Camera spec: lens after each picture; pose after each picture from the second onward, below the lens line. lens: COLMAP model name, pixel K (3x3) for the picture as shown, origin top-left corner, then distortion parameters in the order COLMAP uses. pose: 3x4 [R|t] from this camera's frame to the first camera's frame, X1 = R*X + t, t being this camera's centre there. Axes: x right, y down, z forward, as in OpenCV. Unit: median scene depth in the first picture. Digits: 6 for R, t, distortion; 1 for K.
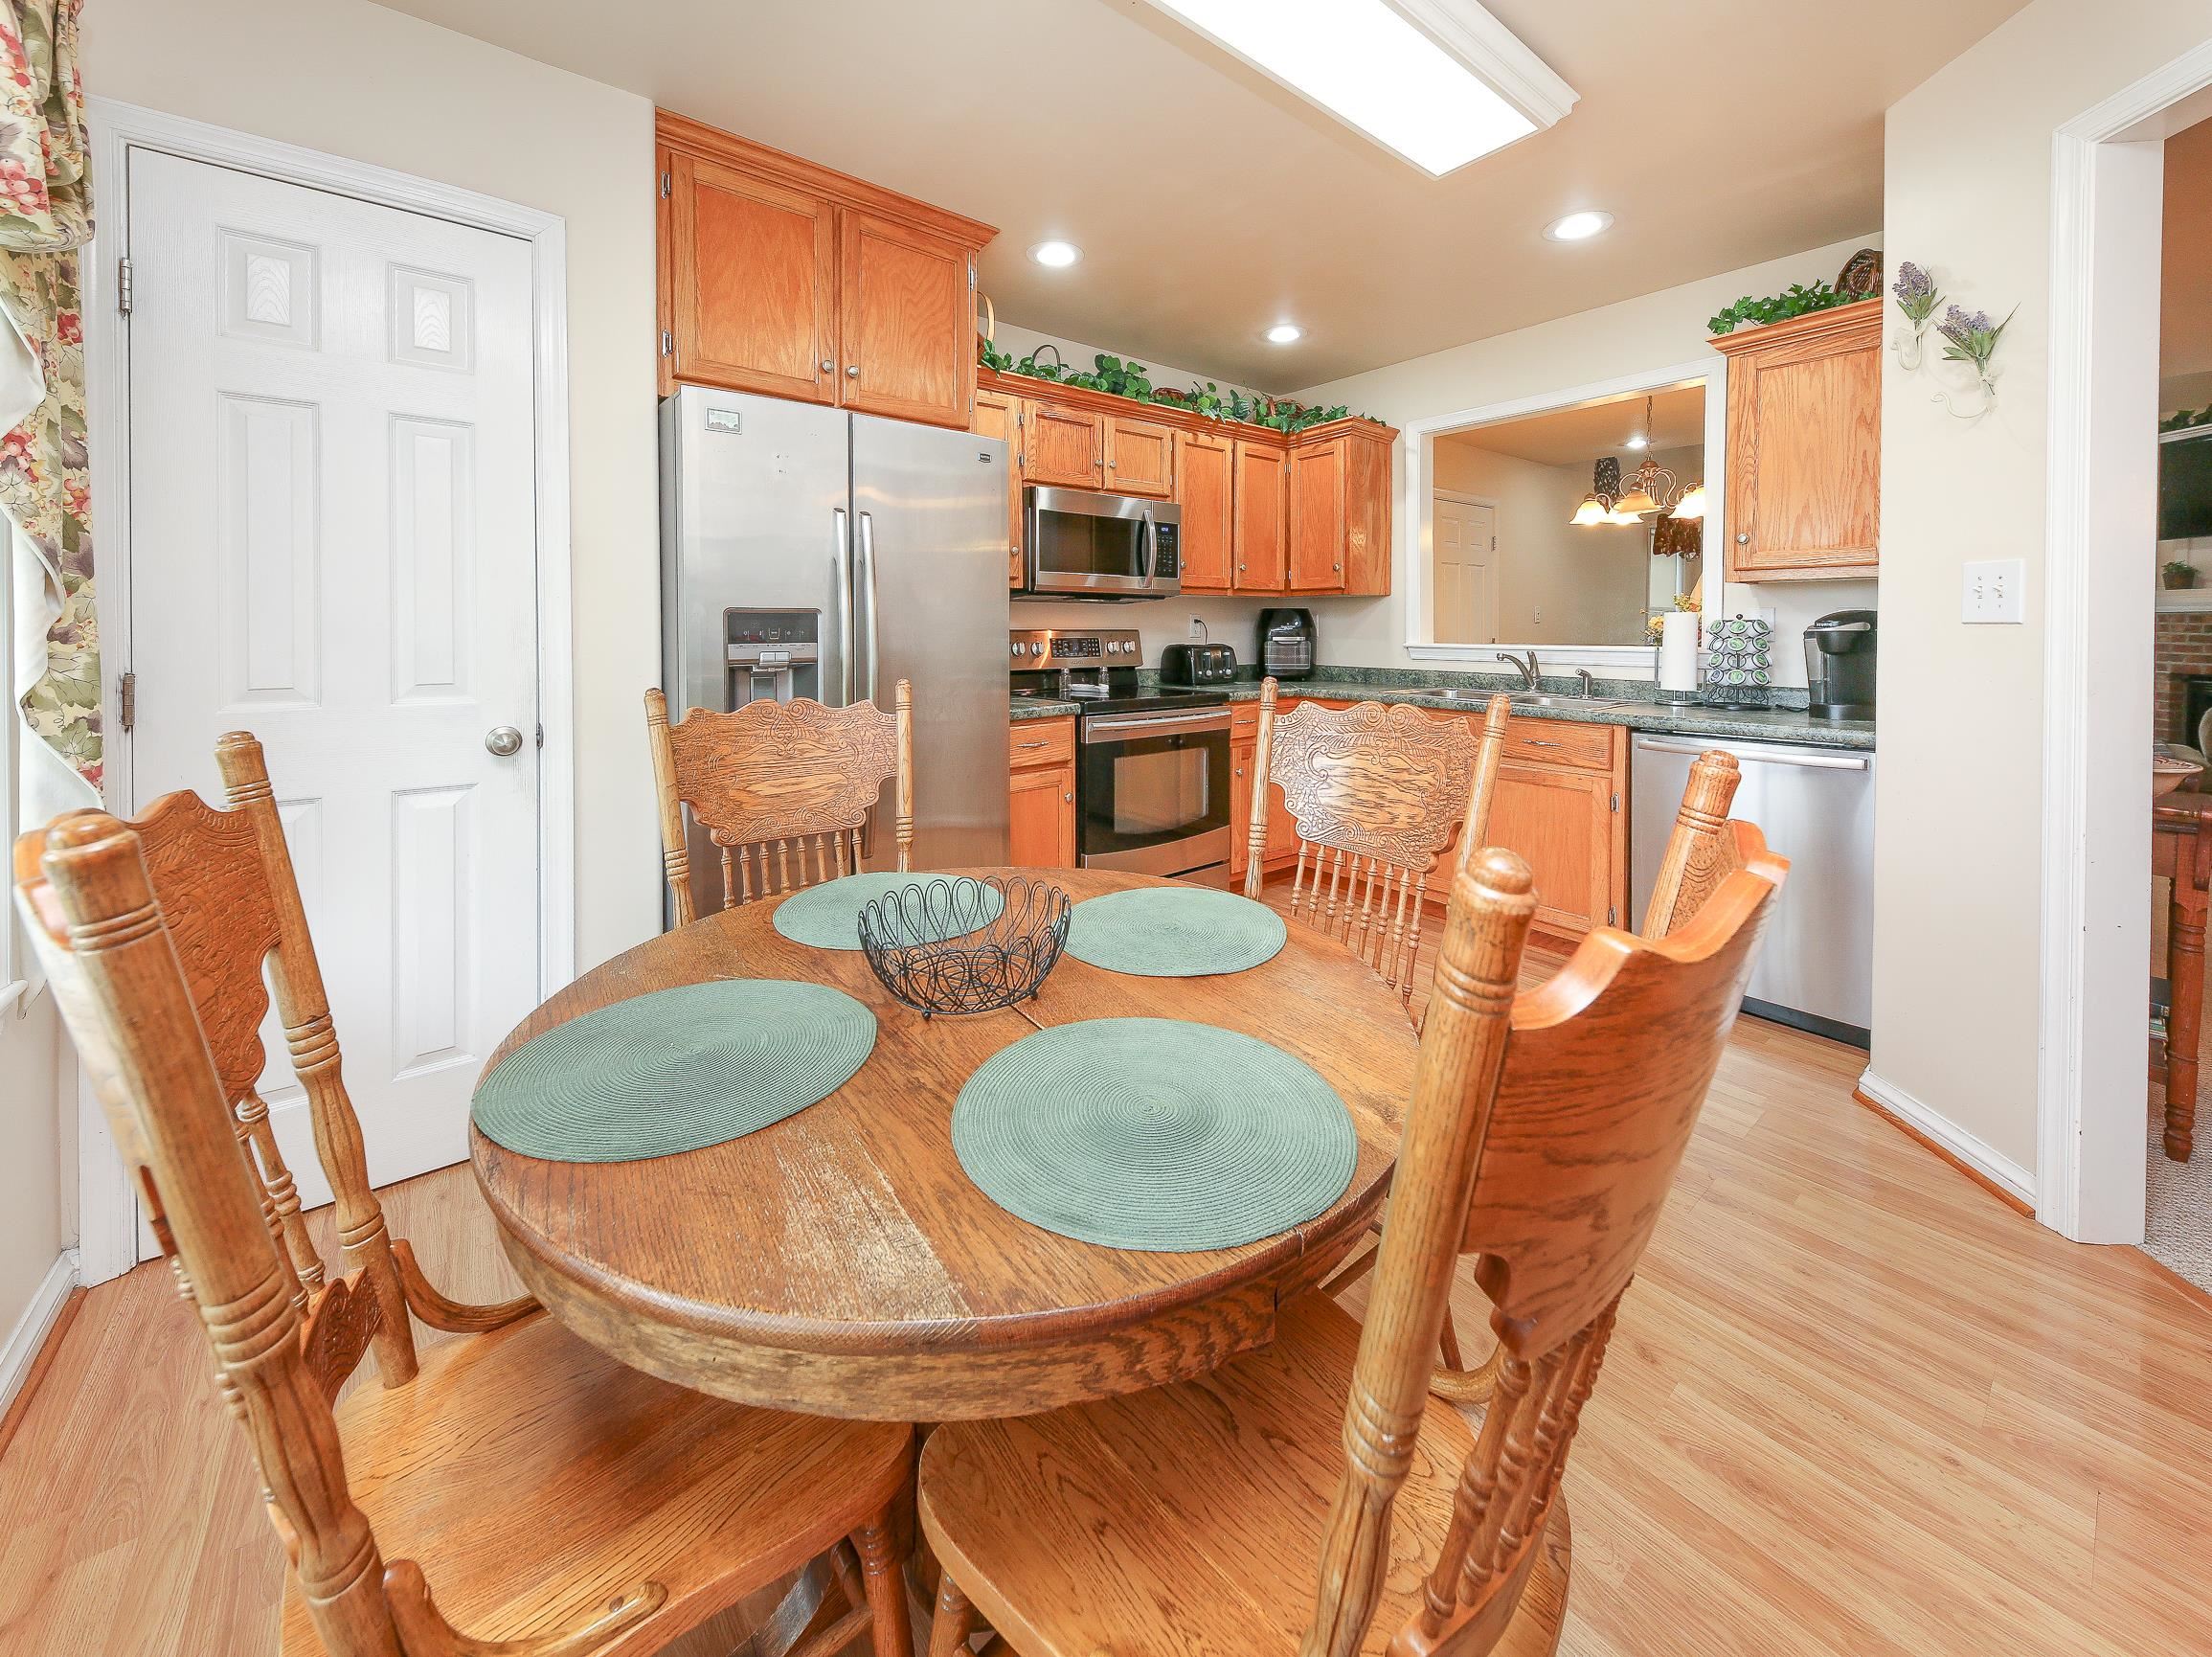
lens RADIAL K [[805.7, 0, 1102.4], [0, 805.7, 652.7], [0, 0, 1]] dist [0.000370, -0.000107]
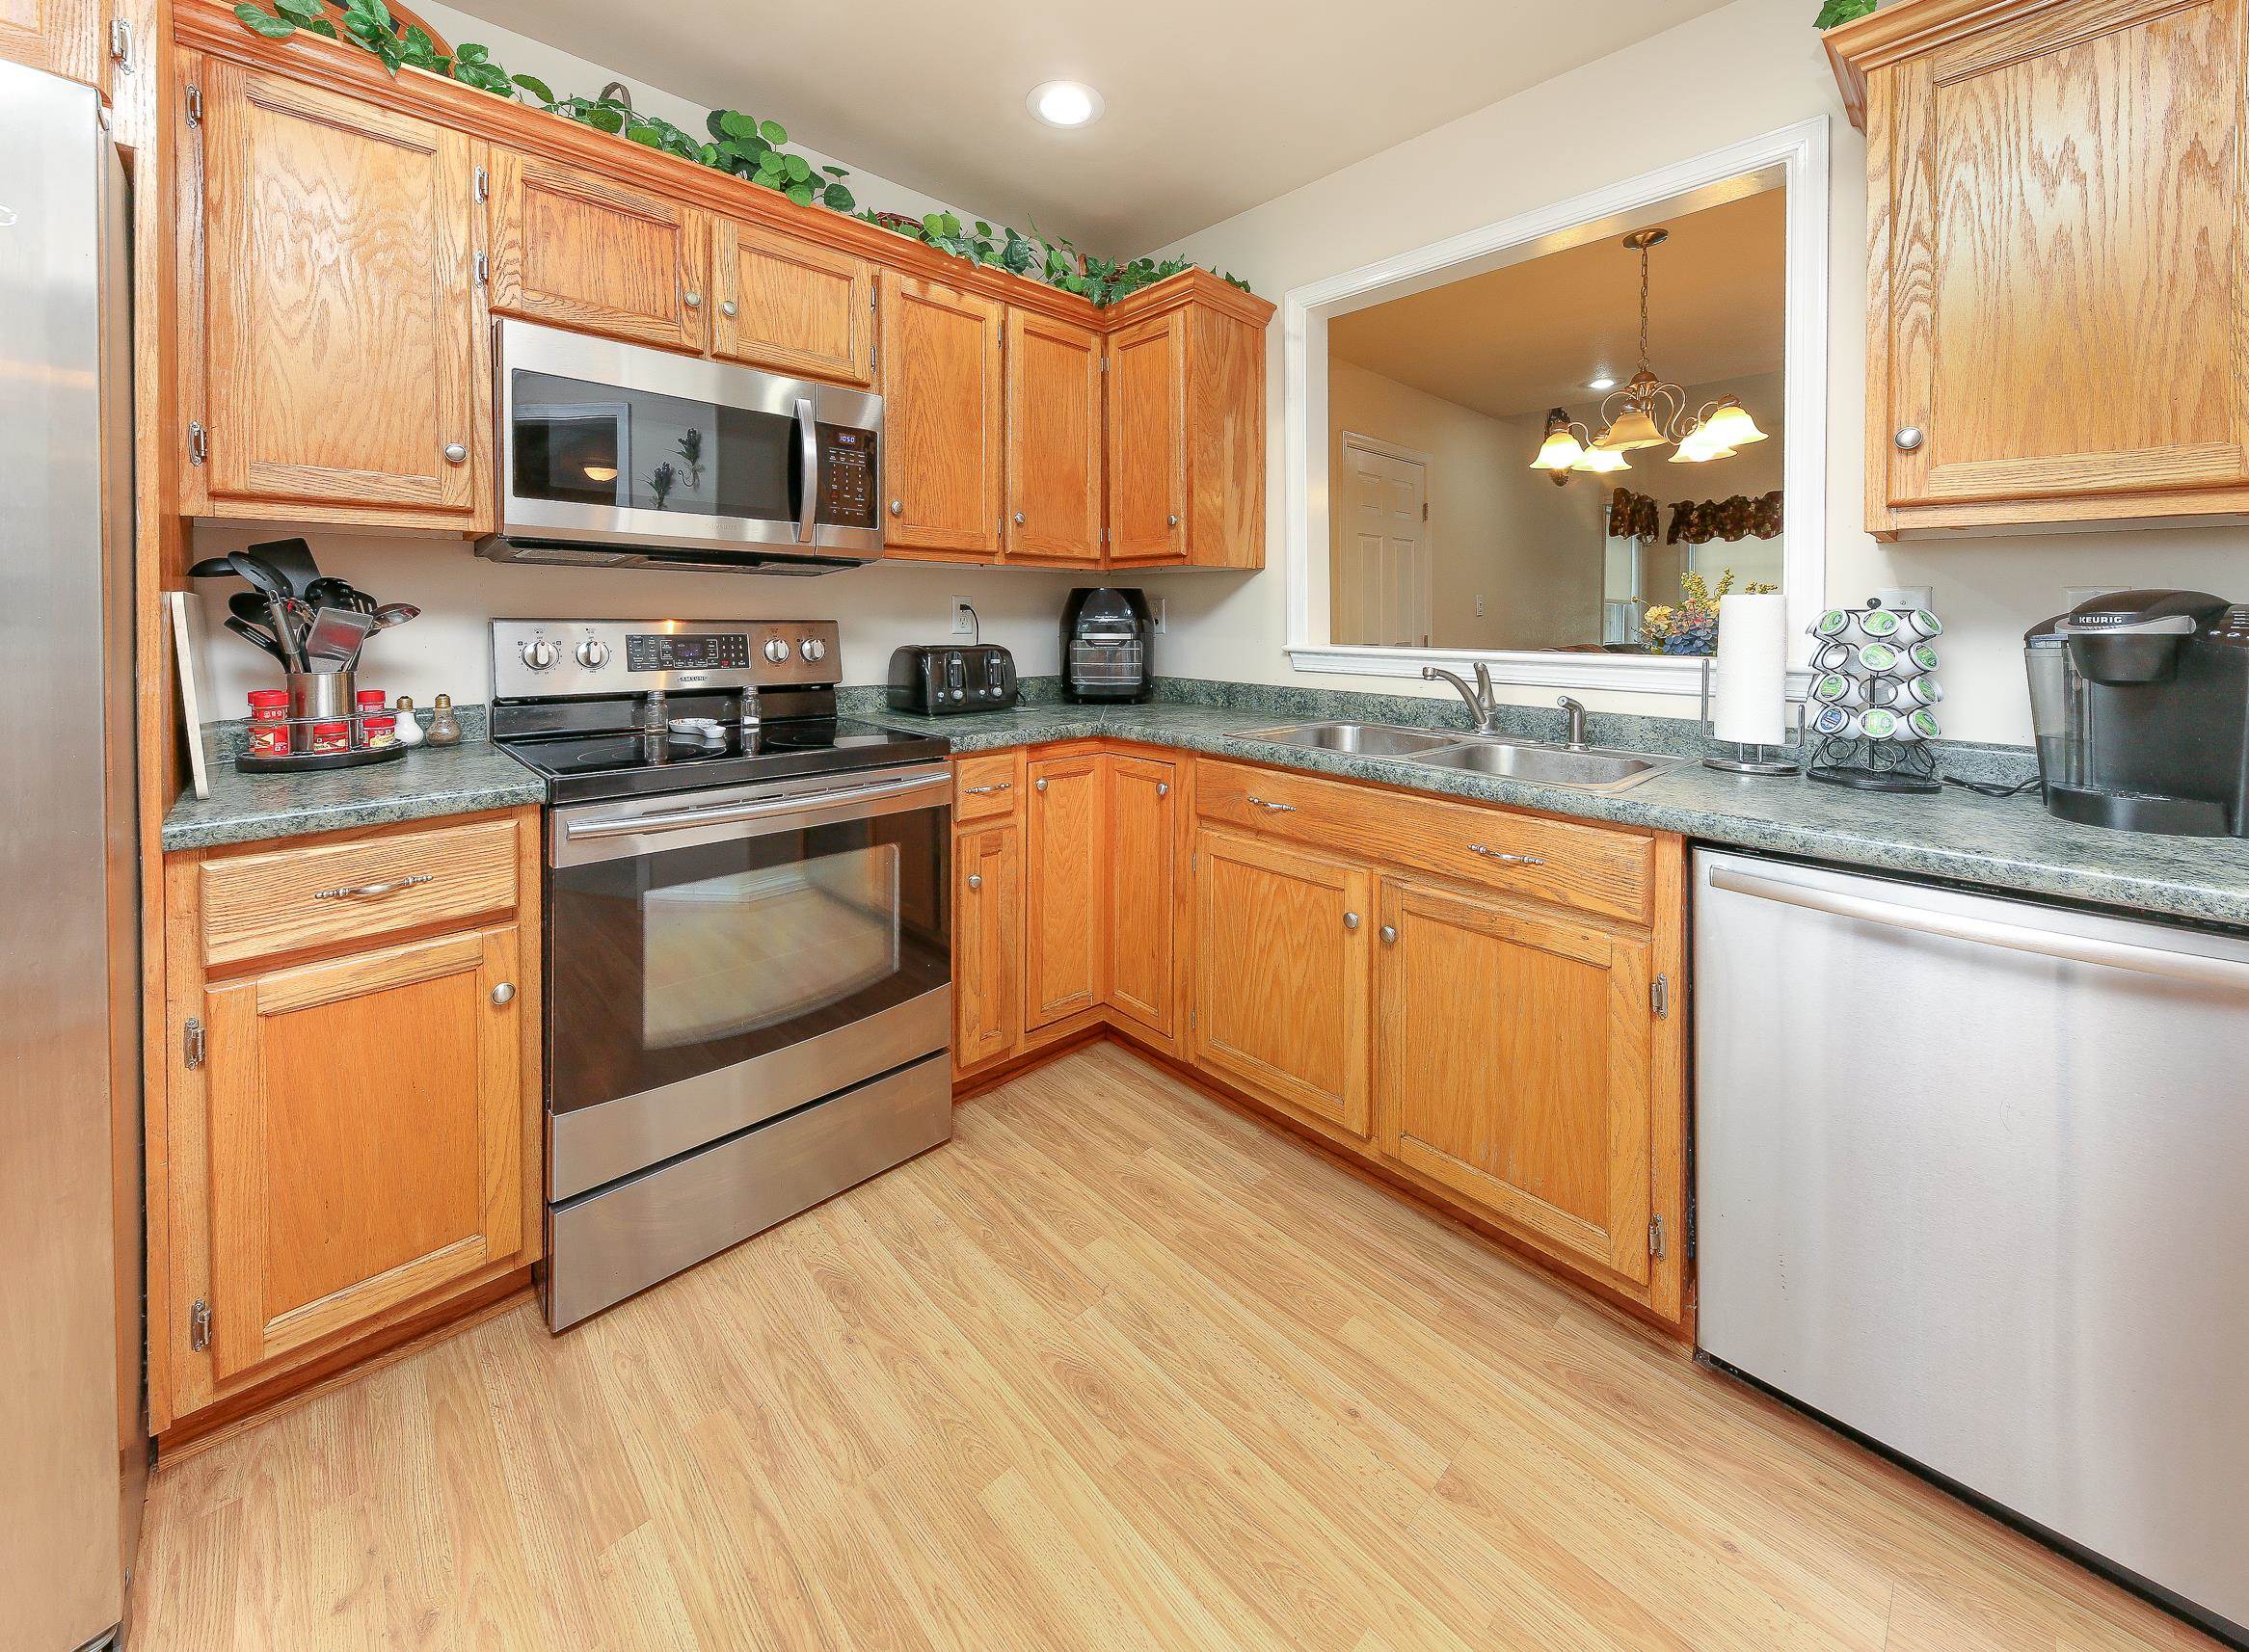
lens RADIAL K [[847.9, 0, 1125.7], [0, 847.9, 625.3], [0, 0, 1]] dist [0.002964, -0.000040]
pose [[0.994434, 0.006622, 0.105155, 0.202802], [-0.004079, 0.999695, -0.024373, -0.011574], [-0.105285, 0.023808, 0.994157, 0.396843]]
